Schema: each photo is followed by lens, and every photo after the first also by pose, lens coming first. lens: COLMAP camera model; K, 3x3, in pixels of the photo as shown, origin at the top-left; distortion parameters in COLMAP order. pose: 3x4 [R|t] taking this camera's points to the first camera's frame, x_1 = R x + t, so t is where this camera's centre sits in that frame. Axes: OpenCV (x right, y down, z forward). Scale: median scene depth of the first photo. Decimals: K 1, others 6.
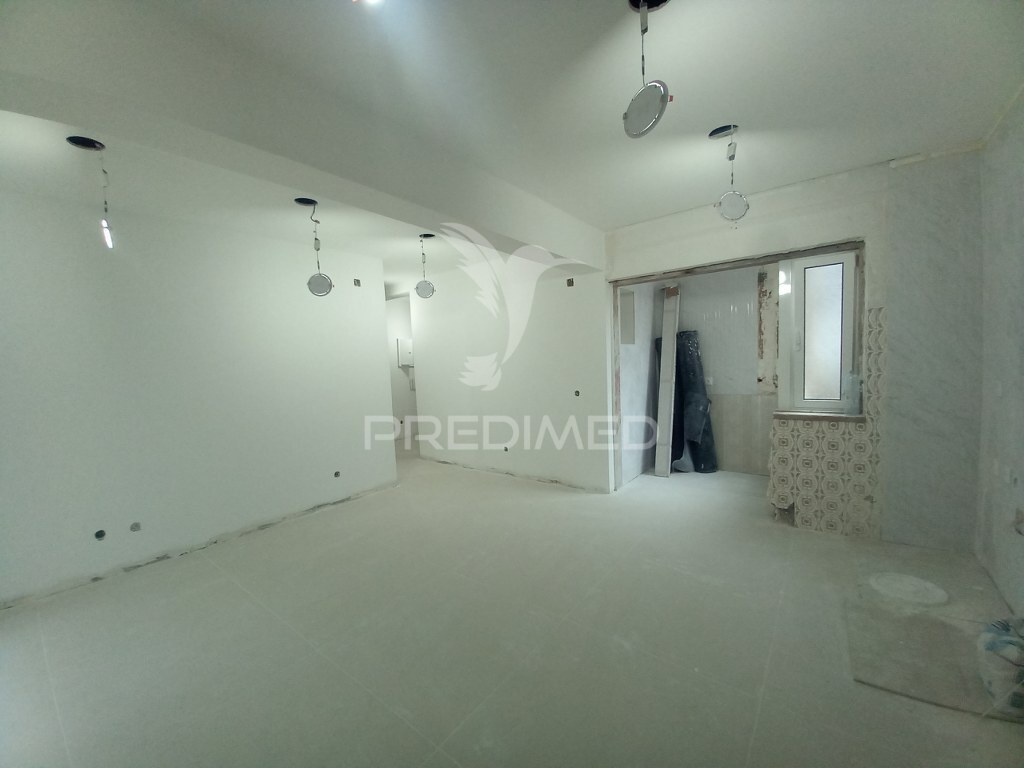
lens RADIAL K [[402.3, 0, 507.8], [0, 402.3, 391.3], [0, 0, 1]] dist [0.013130, -0.014278]
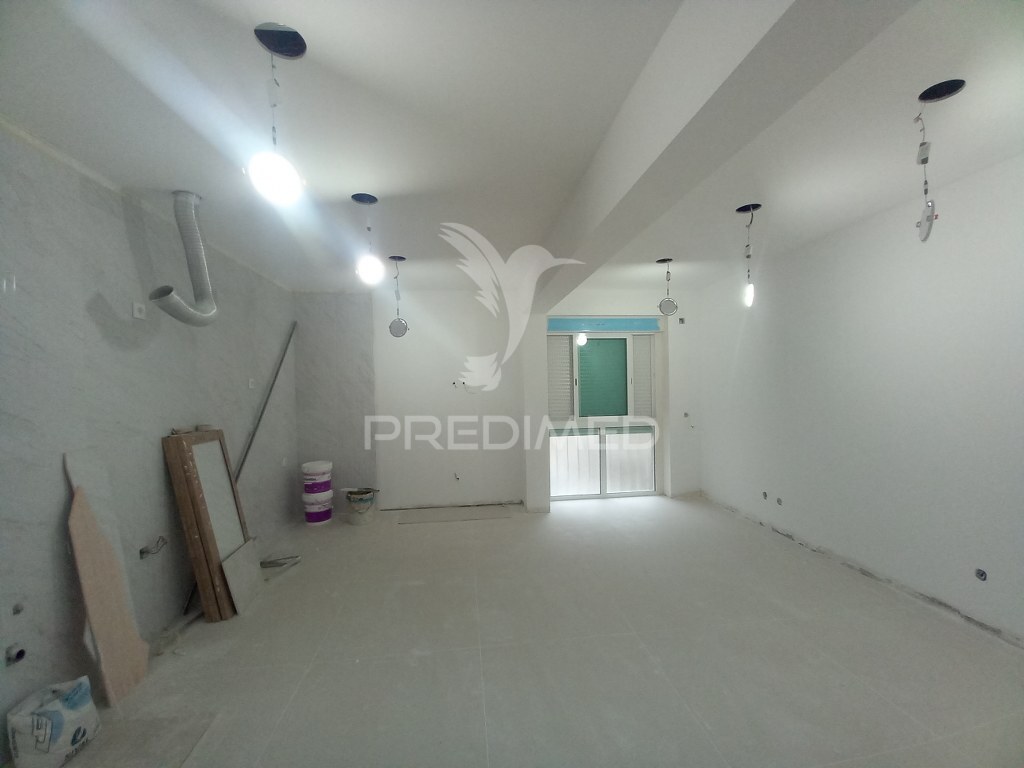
lens RADIAL K [[402.3, 0, 507.8], [0, 402.3, 391.3], [0, 0, 1]] dist [0.013130, -0.014278]
pose [[-0.706596, 0.072095, -0.703935, 0.421575], [0.002043, 0.995000, 0.099854, -0.105749], [0.707615, 0.069119, -0.703210, 0.946694]]
